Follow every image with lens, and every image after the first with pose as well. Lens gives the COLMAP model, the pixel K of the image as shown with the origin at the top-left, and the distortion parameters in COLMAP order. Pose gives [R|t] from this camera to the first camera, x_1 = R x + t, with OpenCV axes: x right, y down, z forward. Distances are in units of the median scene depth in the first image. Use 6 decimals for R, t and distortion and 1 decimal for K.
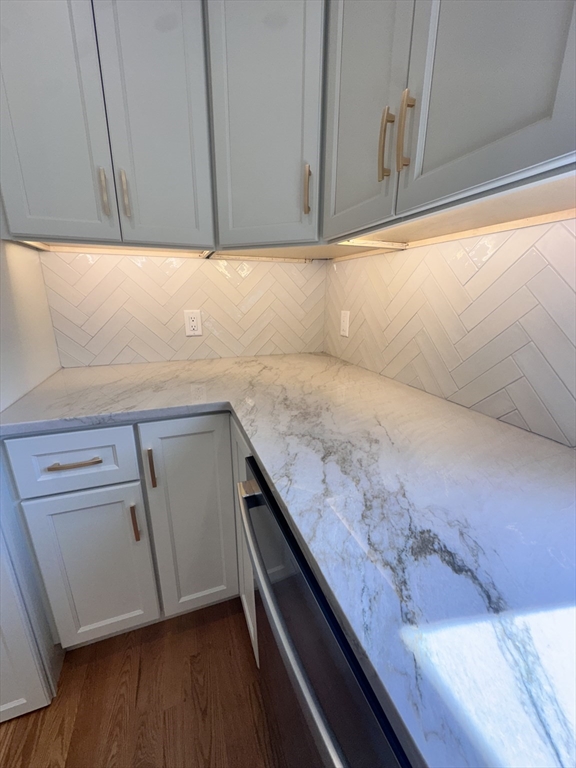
lens RADIAL K [[307.4, 0, 288.0], [0, 307.4, 384.3], [0, 0, 1]] dist [-0.006294, 0.002671]
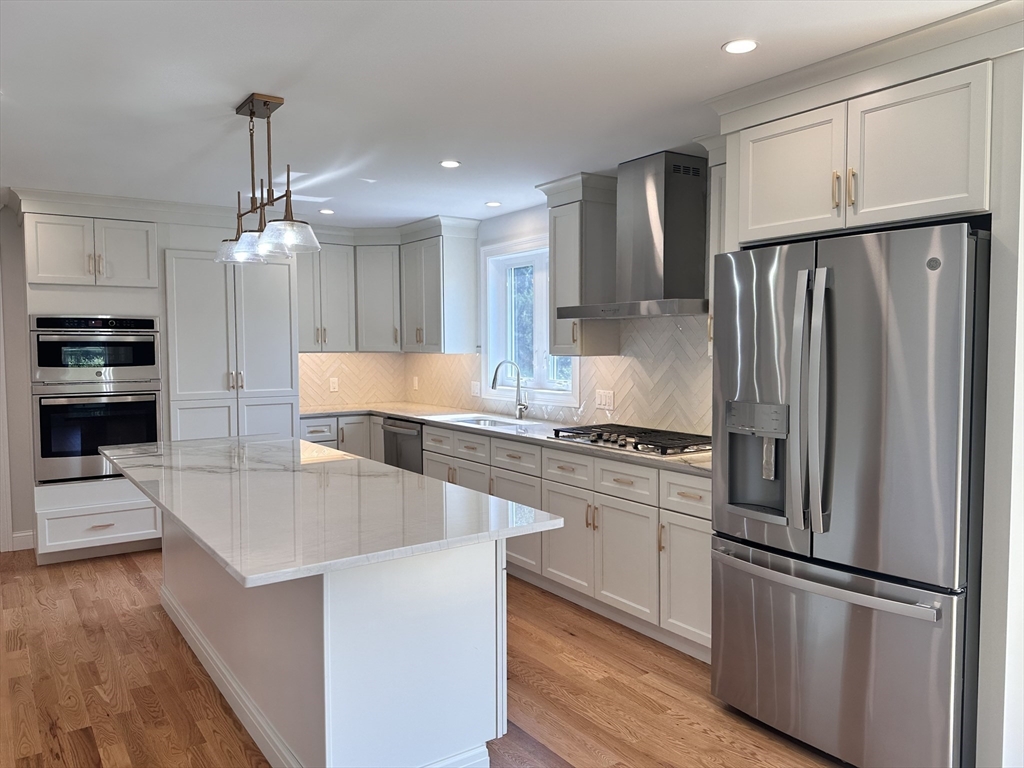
lens RADIAL K [[750.6, 0, 517.3], [0, 750.6, 382.6], [0, 0, 1]] dist [0.050074, -0.028864]
pose [[0.967483, -0.021784, 0.251996, -0.597893], [0.079983, 0.971510, -0.223093, 1.395468], [-0.239957, 0.235994, 0.941662, -5.575797]]
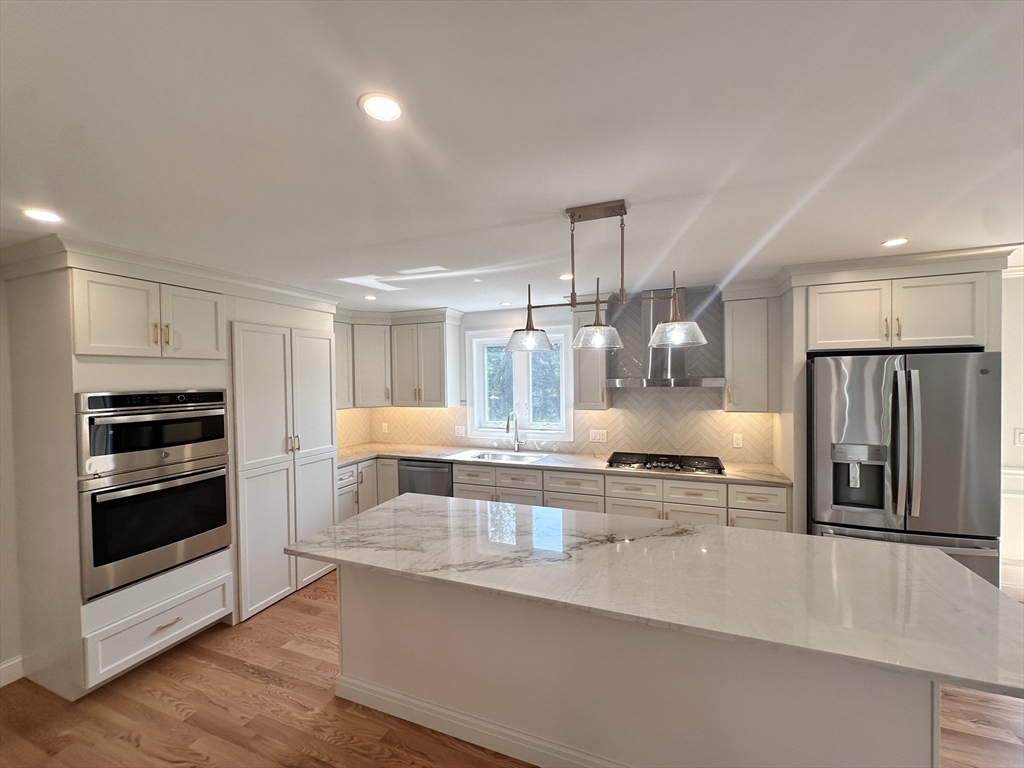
lens RADIAL K [[409.8, 0, 512.8], [0, 409.8, 383.1], [0, 0, 1]] dist [-0.006294, 0.002671]
pose [[0.662368, -0.026453, 0.748711, -2.571709], [0.229518, 0.958488, -0.169184, 0.410171], [-0.713155, 0.283905, 0.640943, -3.198596]]
